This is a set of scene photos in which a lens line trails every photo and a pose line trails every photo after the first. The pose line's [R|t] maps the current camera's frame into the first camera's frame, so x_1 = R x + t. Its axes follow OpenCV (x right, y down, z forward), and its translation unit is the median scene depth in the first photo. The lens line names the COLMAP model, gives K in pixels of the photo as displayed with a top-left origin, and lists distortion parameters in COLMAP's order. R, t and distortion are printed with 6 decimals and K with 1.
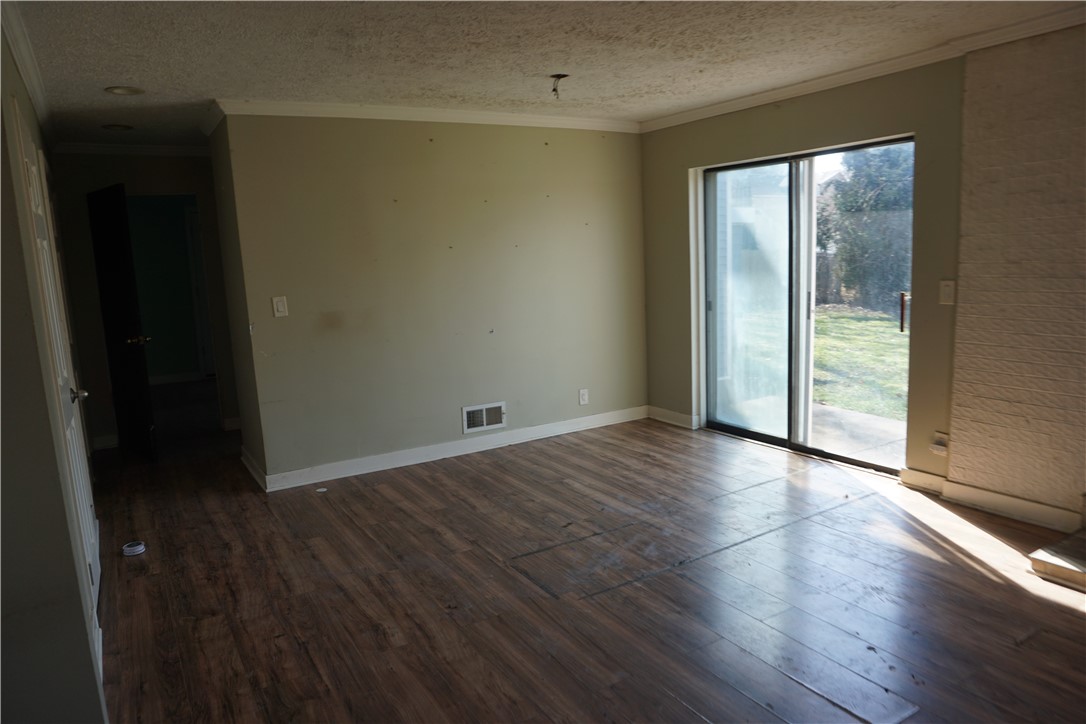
lens RADIAL K [[724.6, 0, 543.0], [0, 724.6, 362.0], [0, 0, 1]] dist [-0.060199, 0.024548]
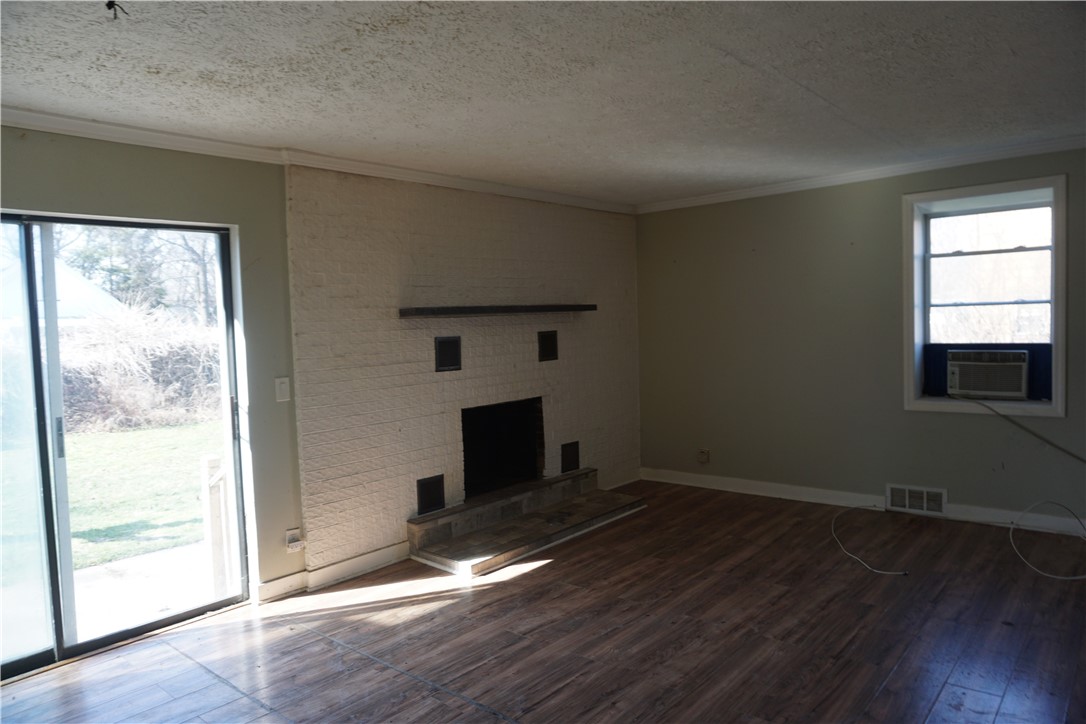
lens RADIAL K [[724.6, 0, 543.0], [0, 724.6, 362.0], [0, 0, 1]] dist [-0.060199, 0.024548]
pose [[-0.312269, -0.000683, 0.949994, -0.527198], [0.190251, 0.979696, 0.063241, -0.132939], [-0.930749, 0.200485, -0.305799, 0.983365]]
